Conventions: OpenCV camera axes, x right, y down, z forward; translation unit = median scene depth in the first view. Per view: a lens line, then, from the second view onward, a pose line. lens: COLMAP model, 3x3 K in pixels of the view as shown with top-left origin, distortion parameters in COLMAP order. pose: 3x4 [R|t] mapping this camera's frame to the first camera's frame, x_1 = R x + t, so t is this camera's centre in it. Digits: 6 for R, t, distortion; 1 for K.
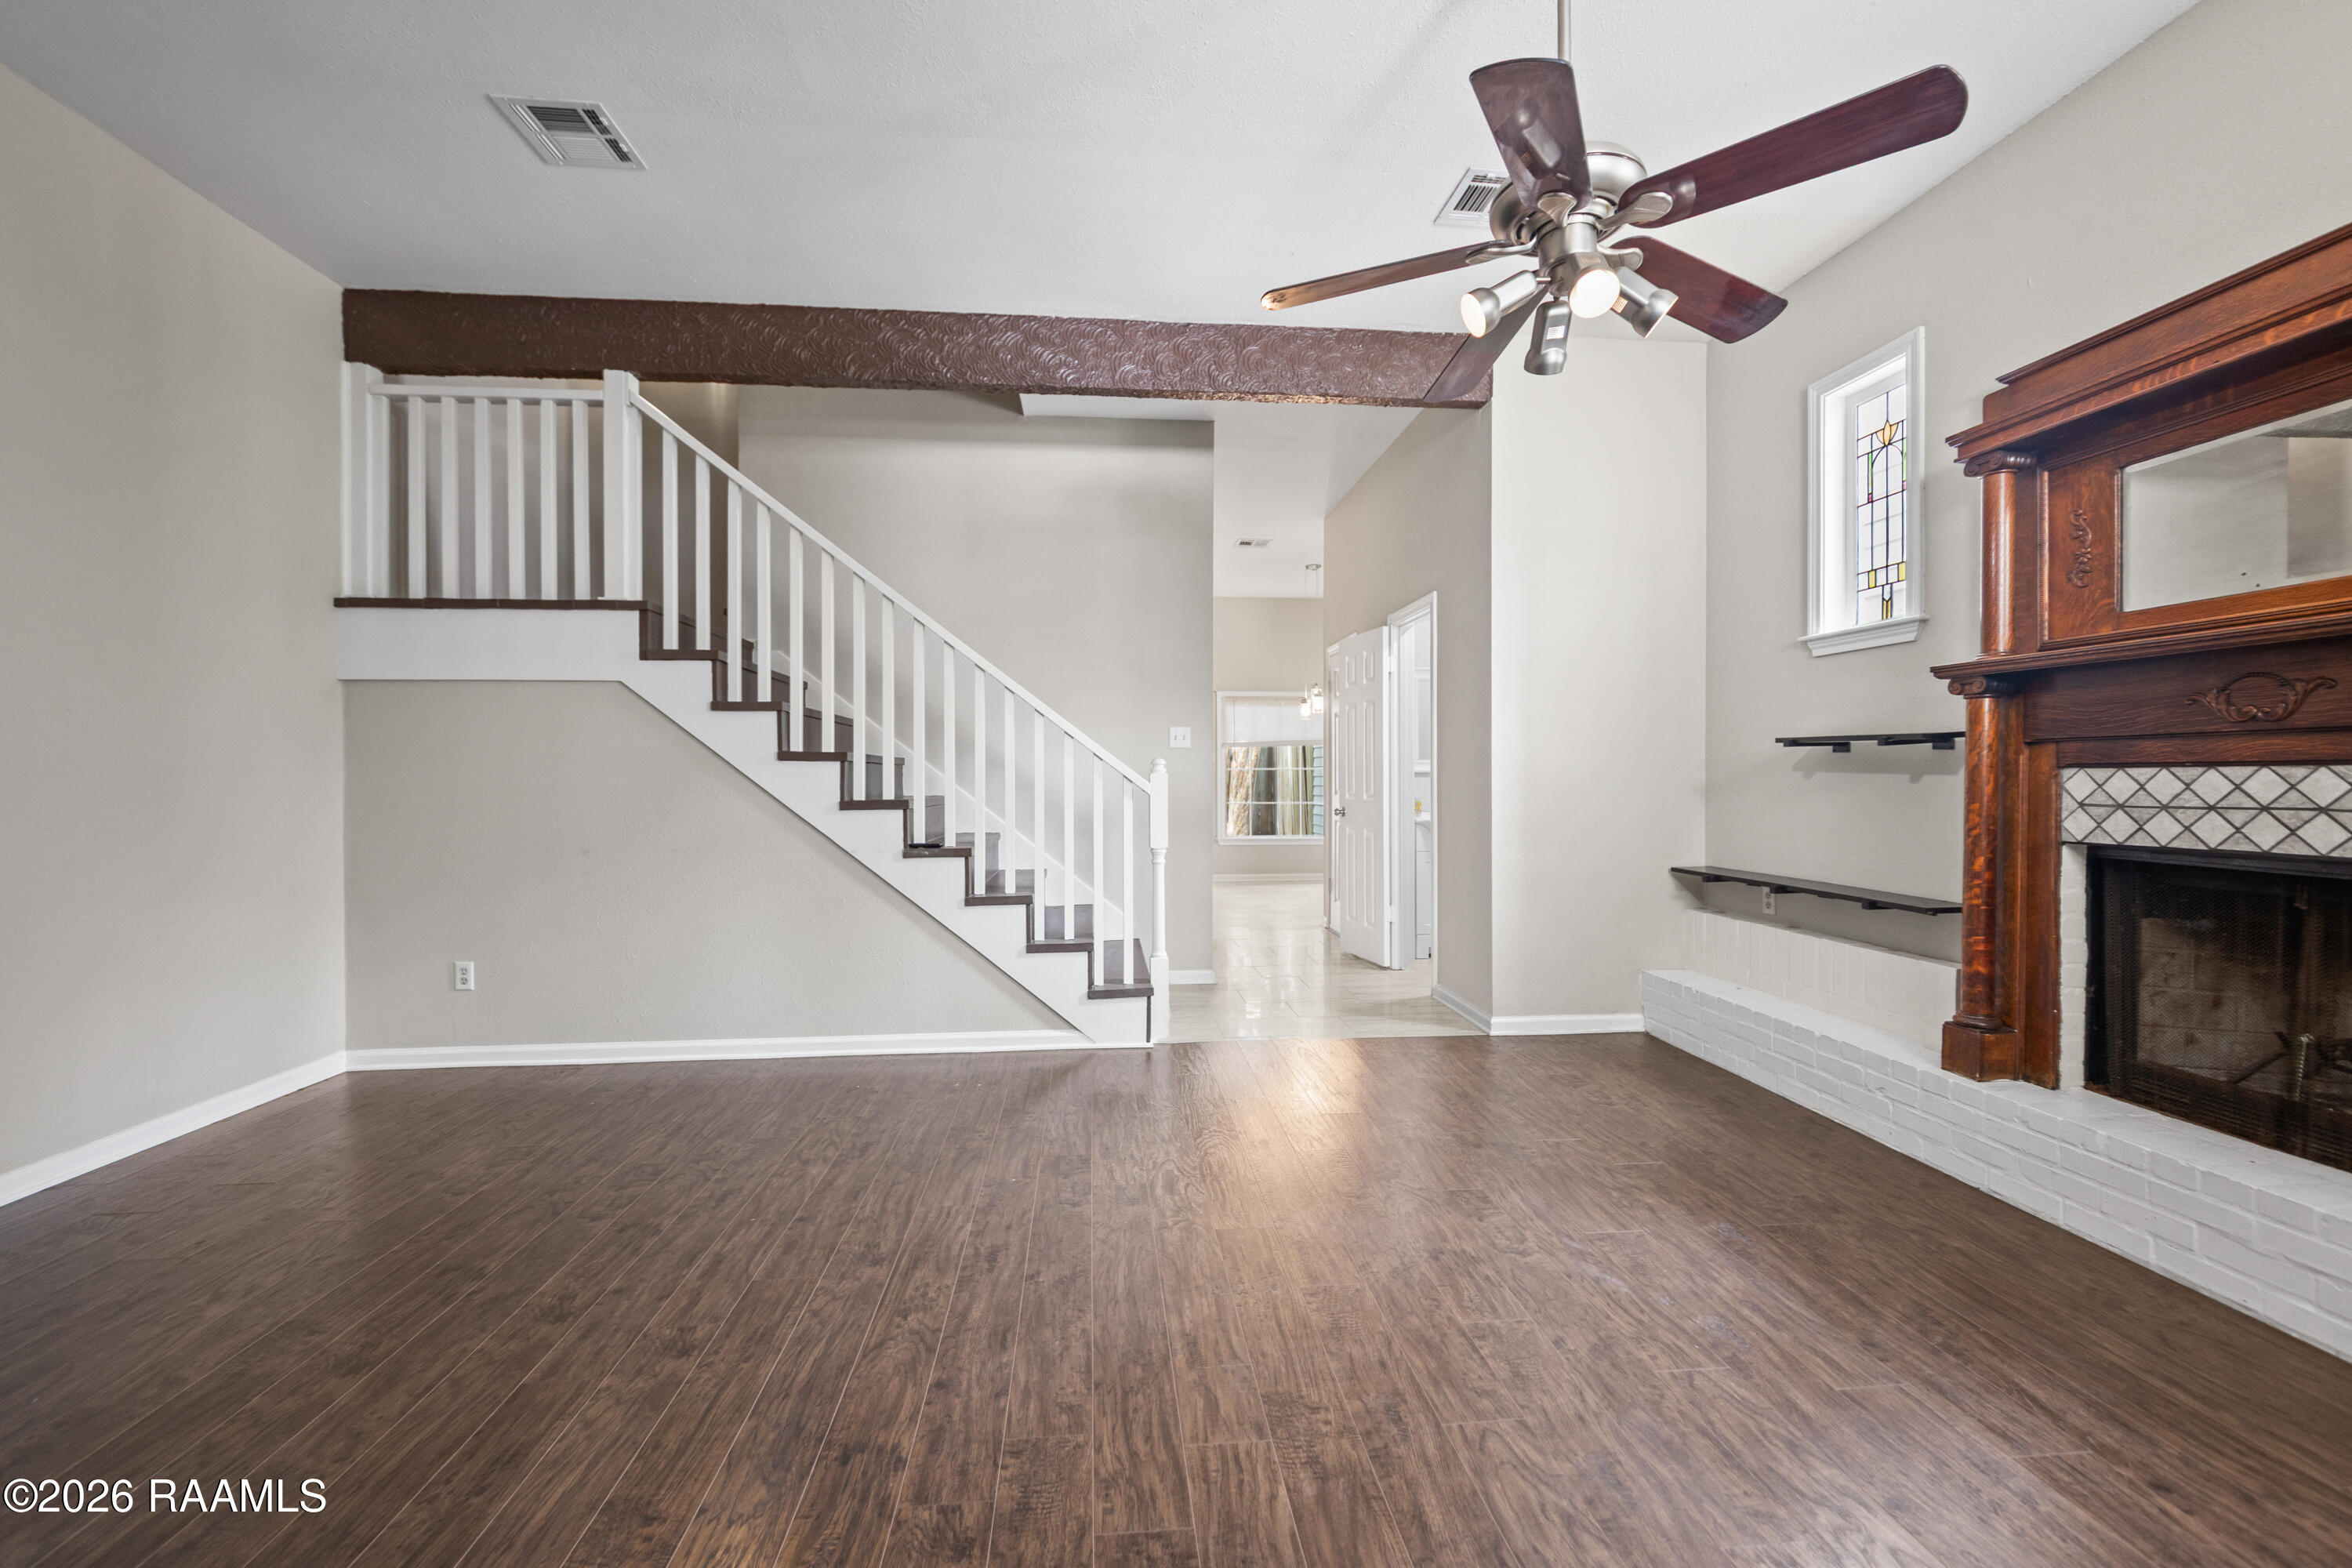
lens RADIAL K [[912.3, 0, 1192.2], [0, 912.3, 784.2], [0, 0, 1]] dist [-0.007700, 0.000669]
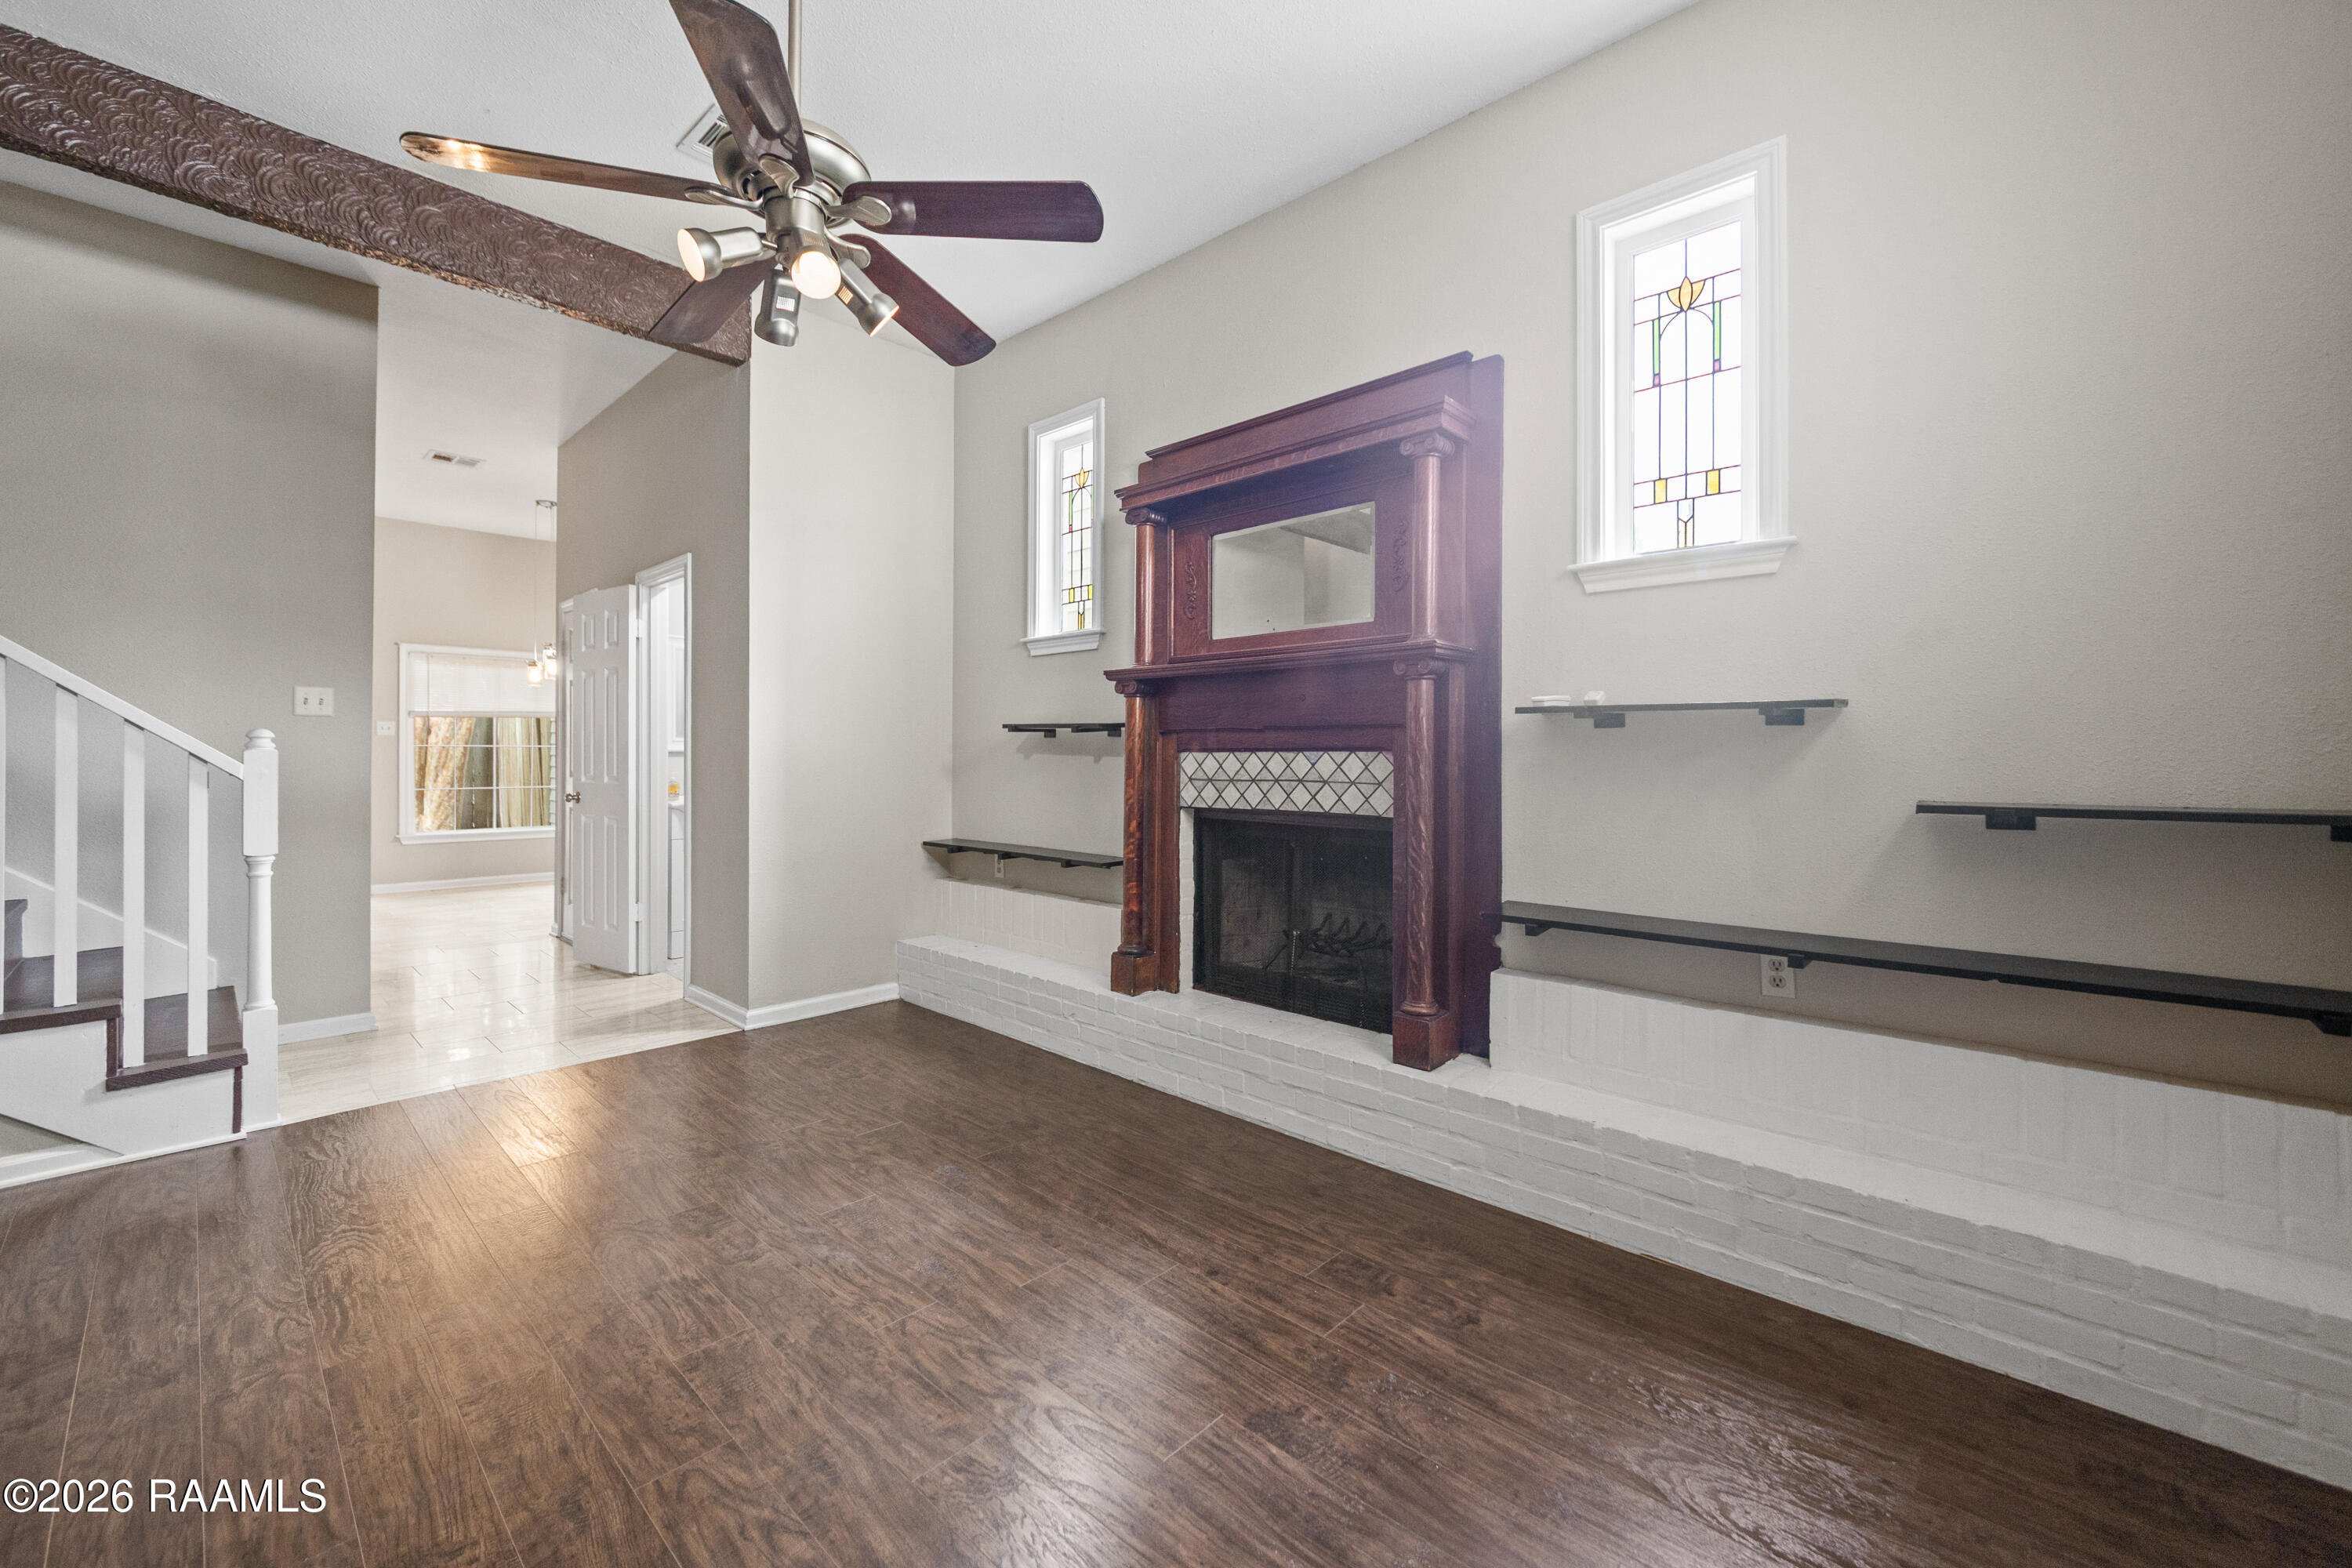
lens RADIAL K [[912.3, 0, 1173.4], [0, 912.3, 757.6], [0, 0, 1]] dist [-0.007700, 0.000669]
pose [[0.751005, 0.003985, 0.660285, 0.056663], [0.001025, 0.999974, -0.007202, 0.000125], [-0.660296, 0.006086, 0.750981, -0.006459]]
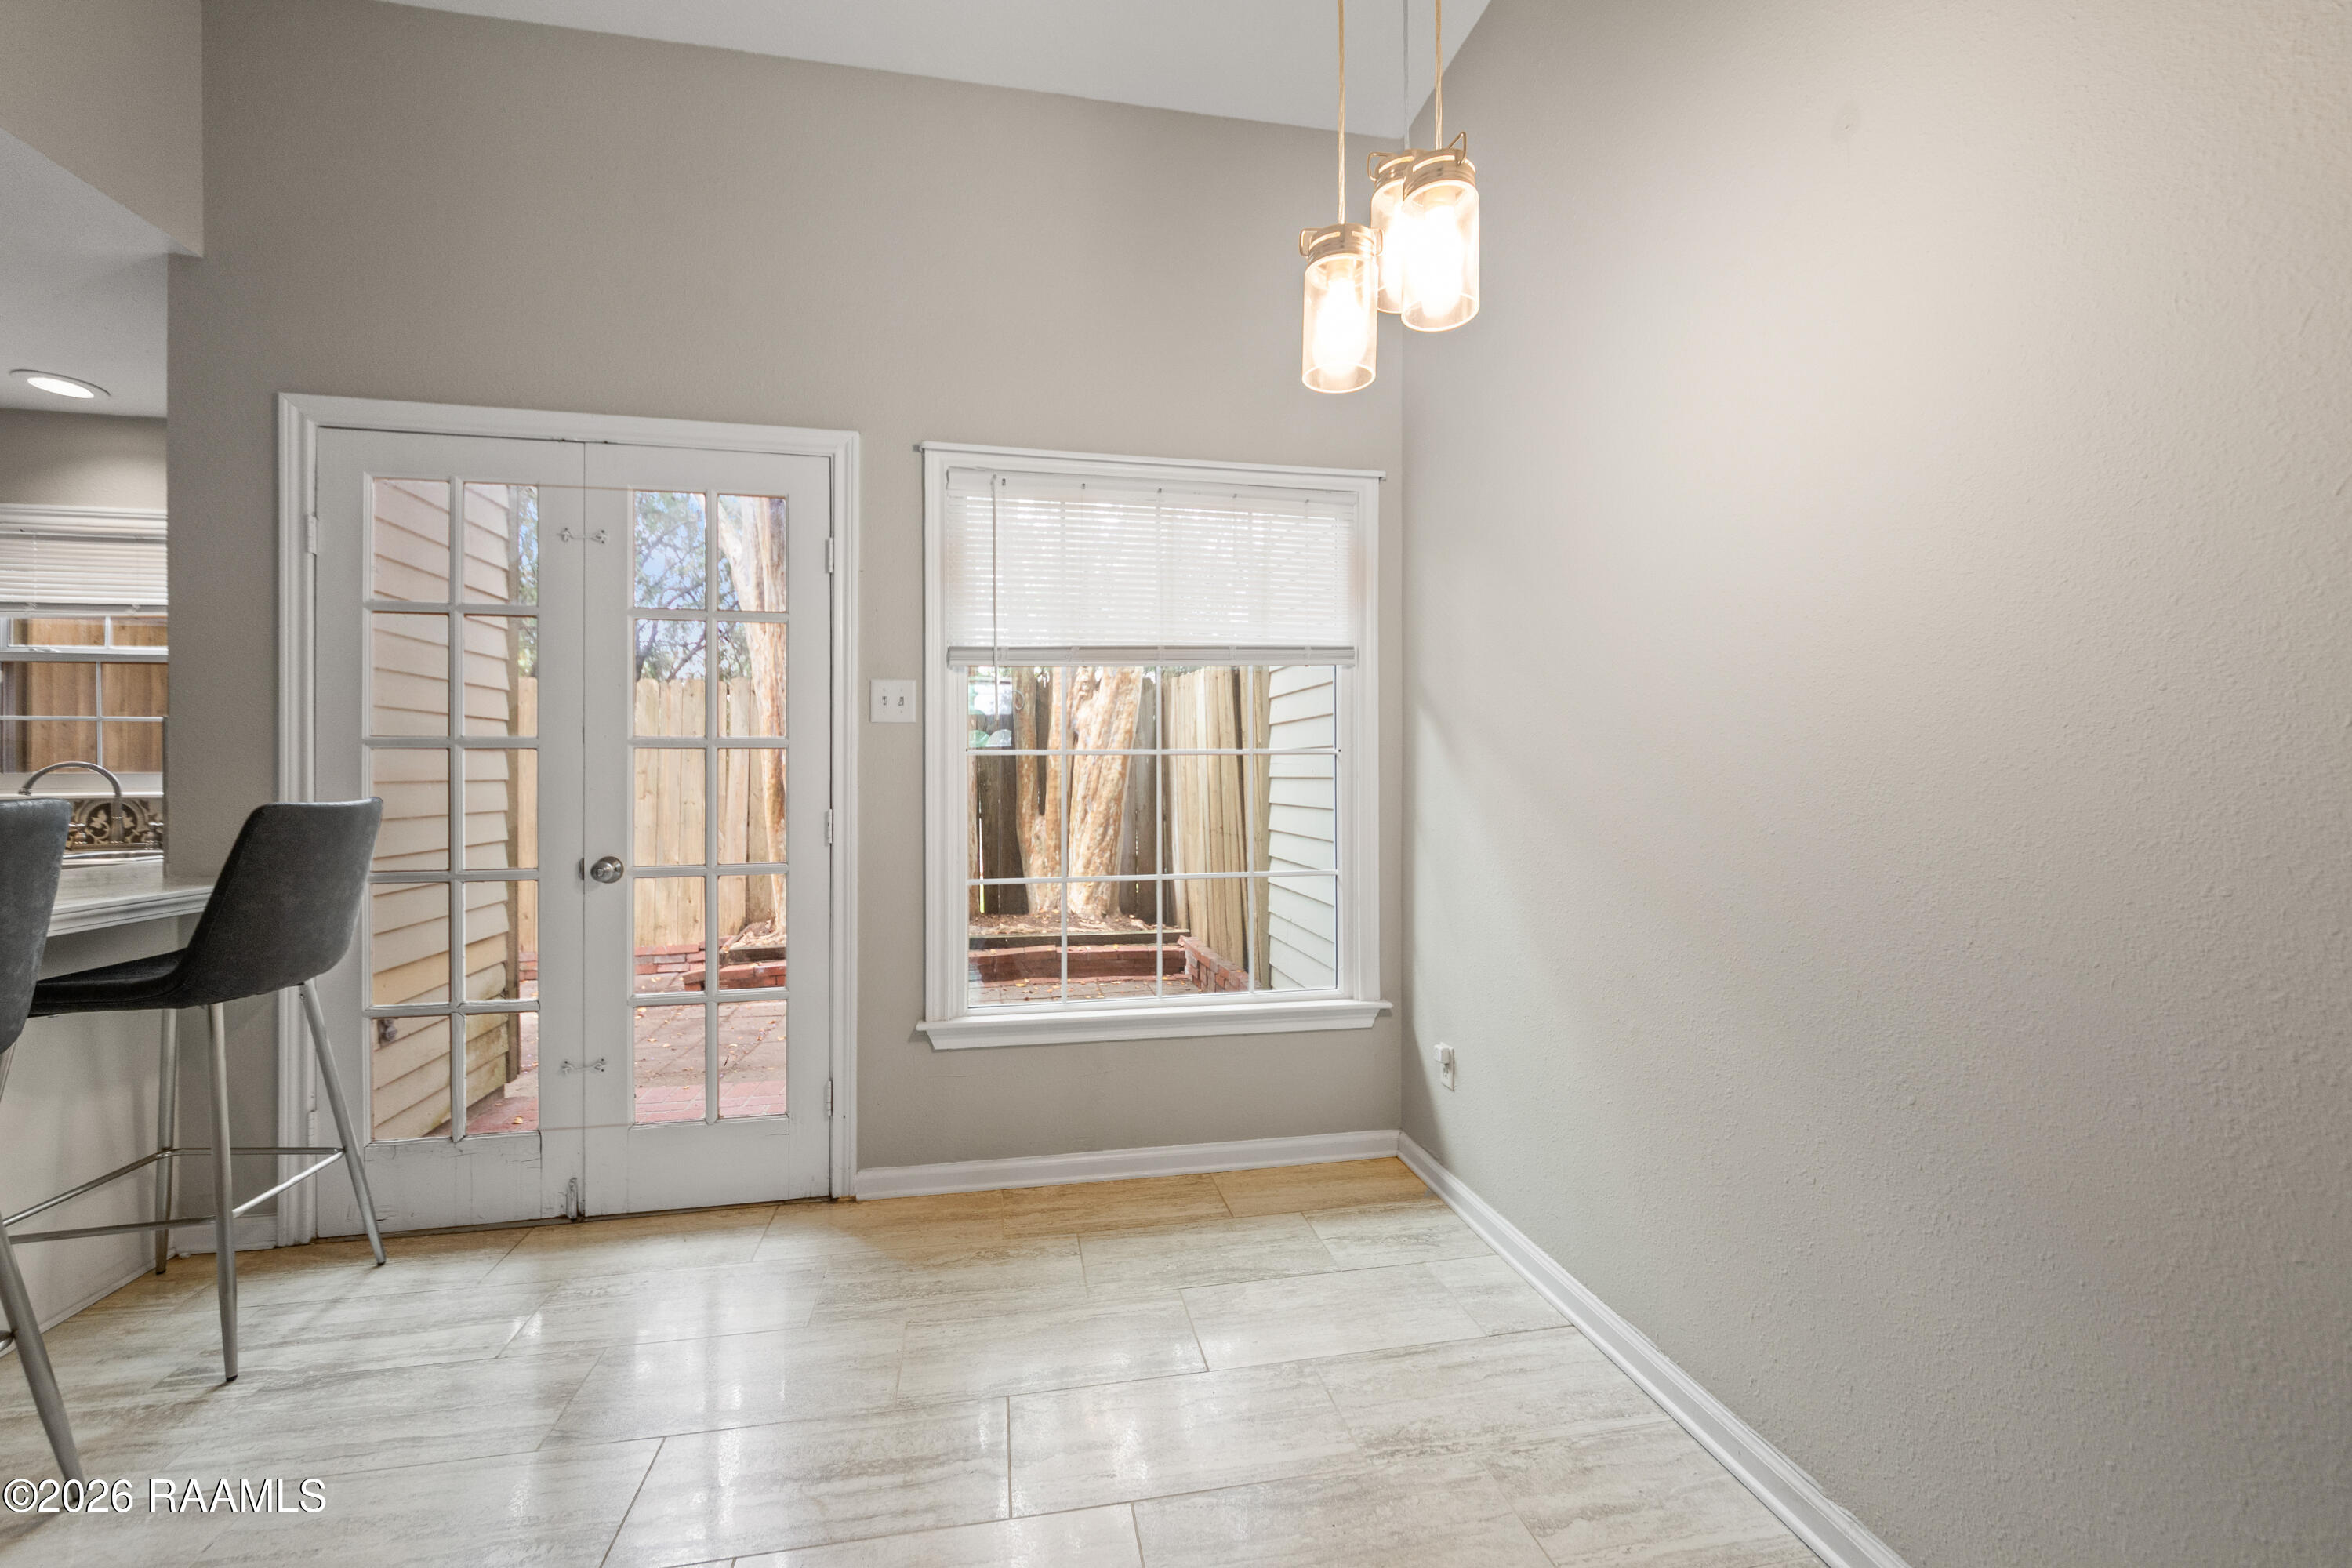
lens RADIAL K [[912.3, 0, 1171.6], [0, 912.3, 773.3], [0, 0, 1]] dist [-0.007700, 0.000669]
pose [[0.995753, -0.015617, 0.090733, 0.320382], [0.016454, 0.999829, -0.008484, -0.034859], [-0.090585, 0.009941, 0.995839, 3.405898]]
